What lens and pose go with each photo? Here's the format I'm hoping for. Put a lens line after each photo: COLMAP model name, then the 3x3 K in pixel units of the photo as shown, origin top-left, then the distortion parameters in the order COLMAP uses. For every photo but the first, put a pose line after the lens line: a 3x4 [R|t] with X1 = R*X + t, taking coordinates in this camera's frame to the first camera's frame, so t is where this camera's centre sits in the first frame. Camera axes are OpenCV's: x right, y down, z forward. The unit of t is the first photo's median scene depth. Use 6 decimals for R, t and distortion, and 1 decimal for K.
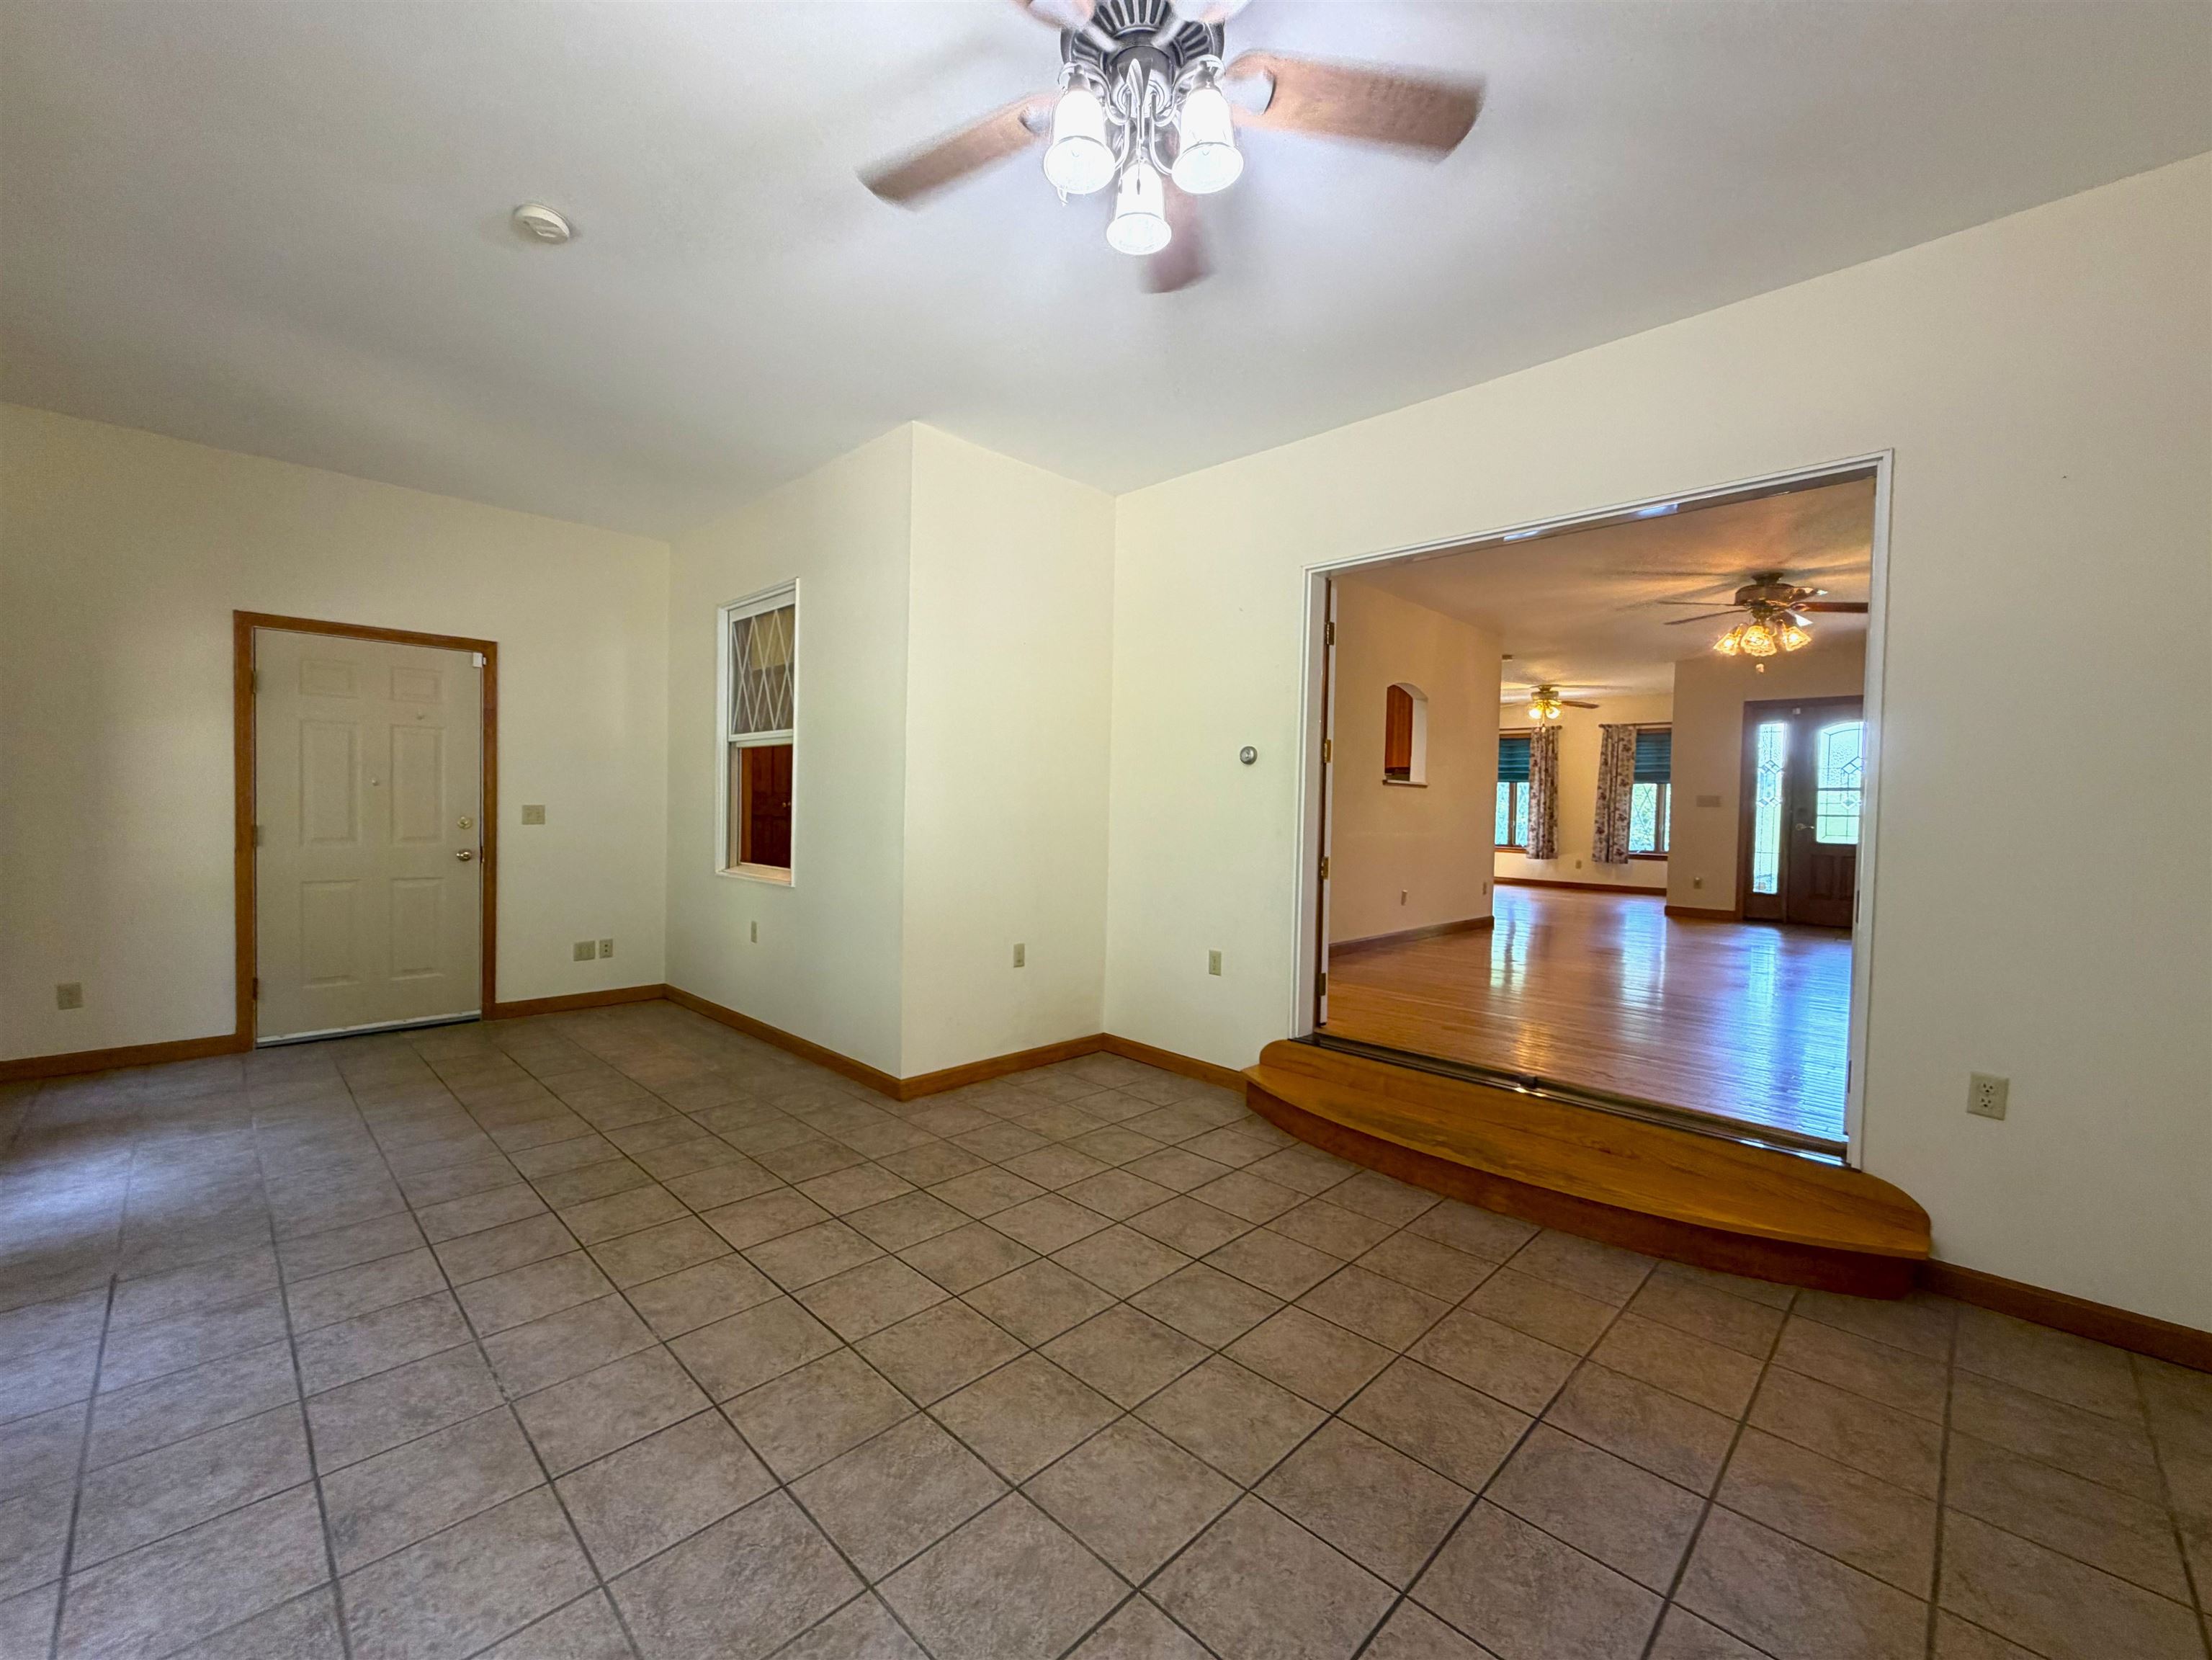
lens RADIAL K [[886.1, 0, 1112.5], [0, 886.1, 830.4], [0, 0, 1]] dist [0.000396, 0.000061]
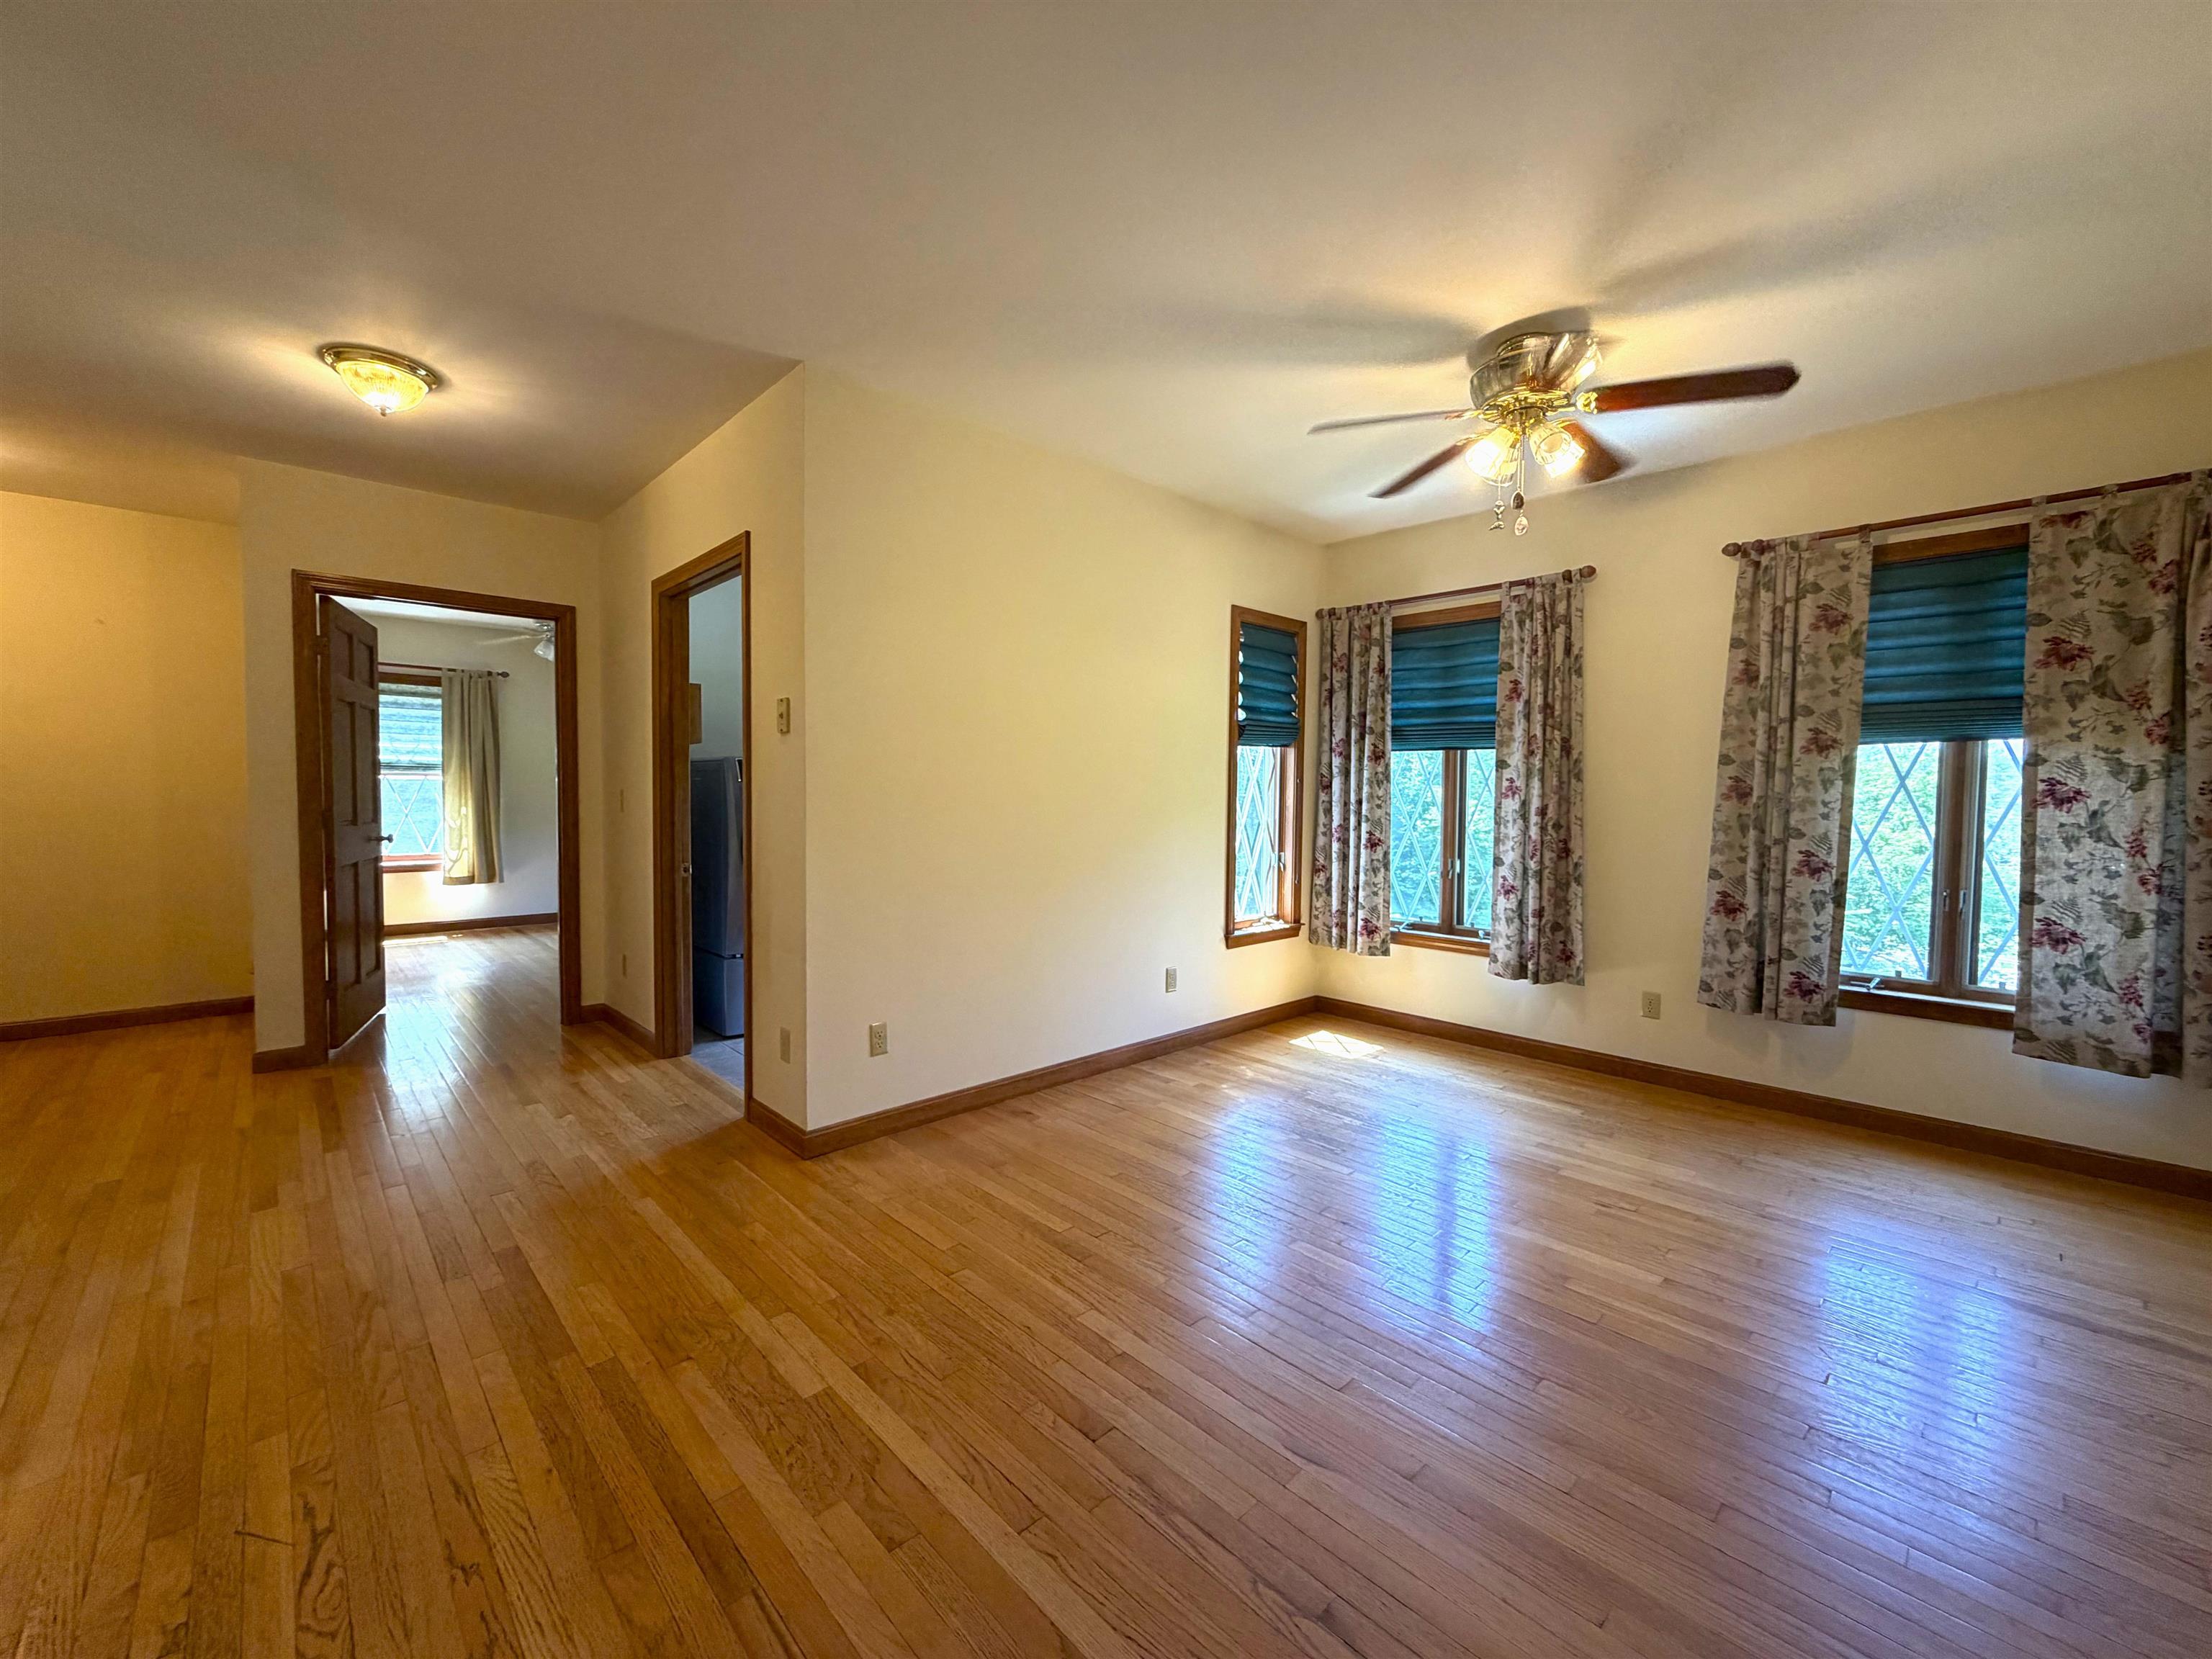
lens RADIAL K [[889.7, 0, 1097.0], [0, 889.7, 830.6], [0, 0, 1]] dist [0.000932, 0.000247]
pose [[0.998798, -0.009044, -0.048177, 0.350888], [0.009647, 0.999878, 0.012315, -0.029998], [0.048060, -0.012765, 0.998763, 0.686815]]
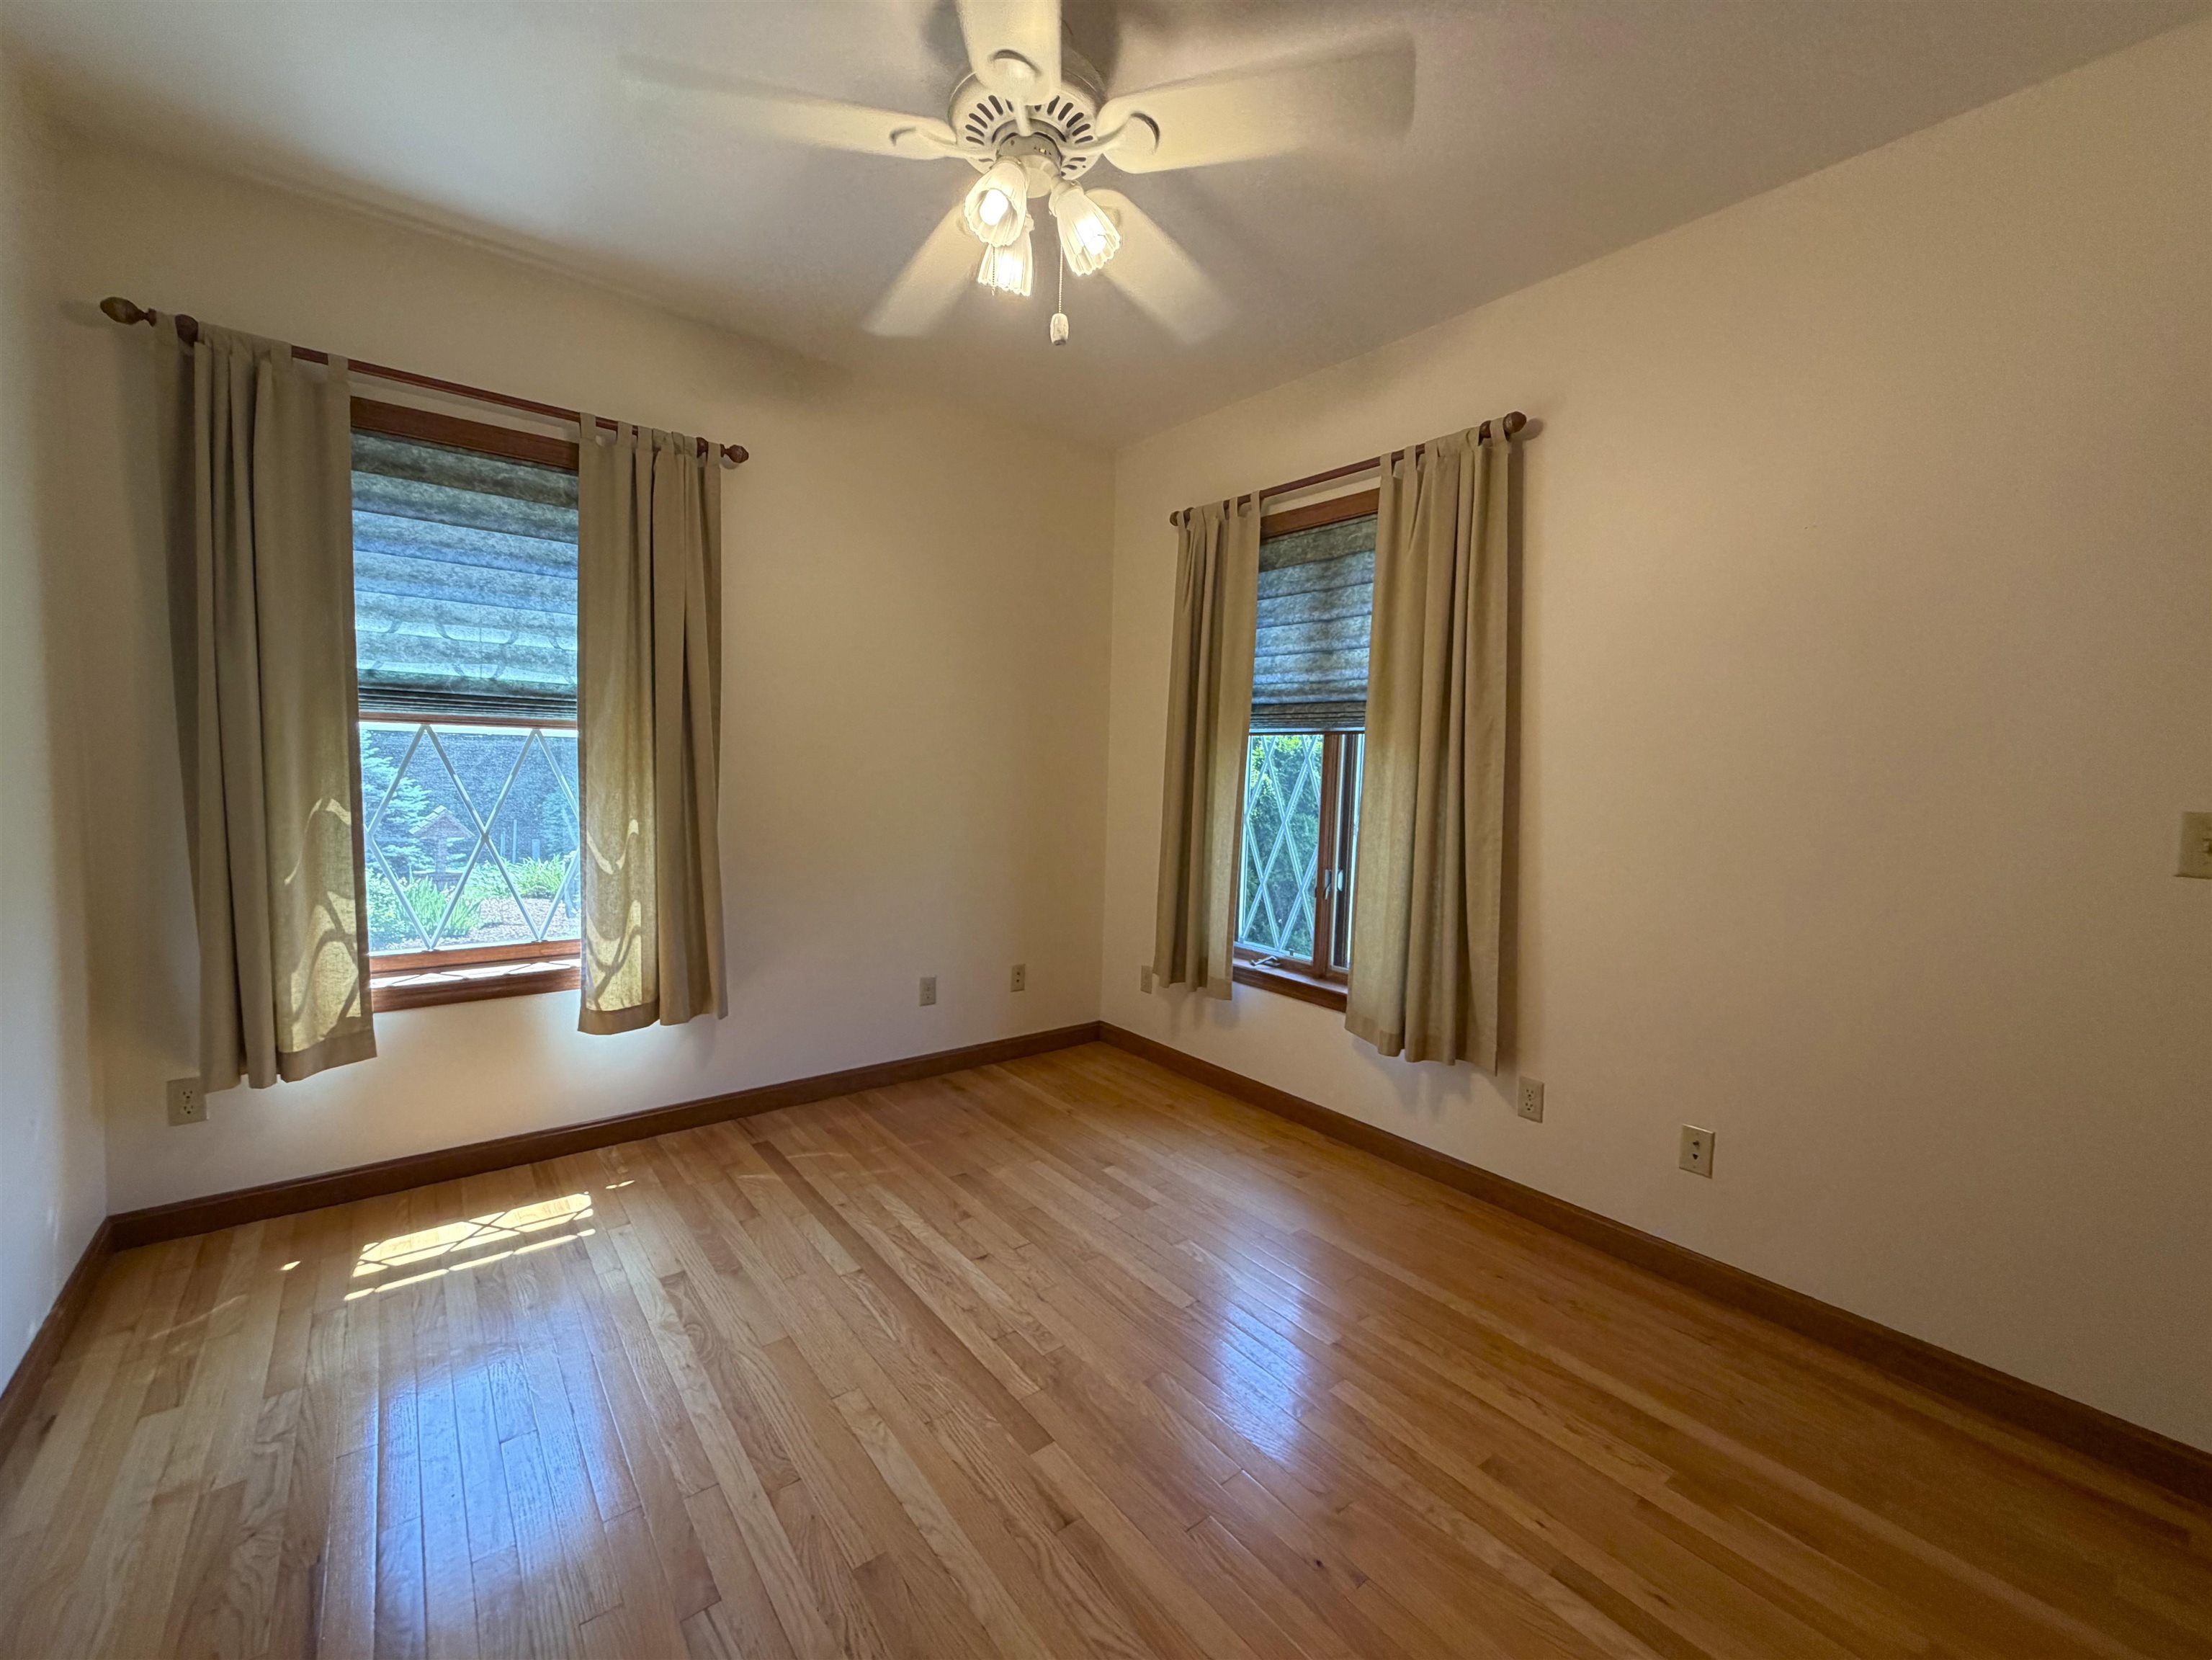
lens RADIAL K [[896.5, 0, 1079.8], [0, 896.5, 834.7], [0, 0, 1]] dist [0.001524, 0.000088]
pose [[0.989591, 0.023756, -0.141932, -0.003422], [-0.016856, 0.998626, 0.049623, -0.053078], [0.142916, -0.046714, 0.988632, 1.110543]]
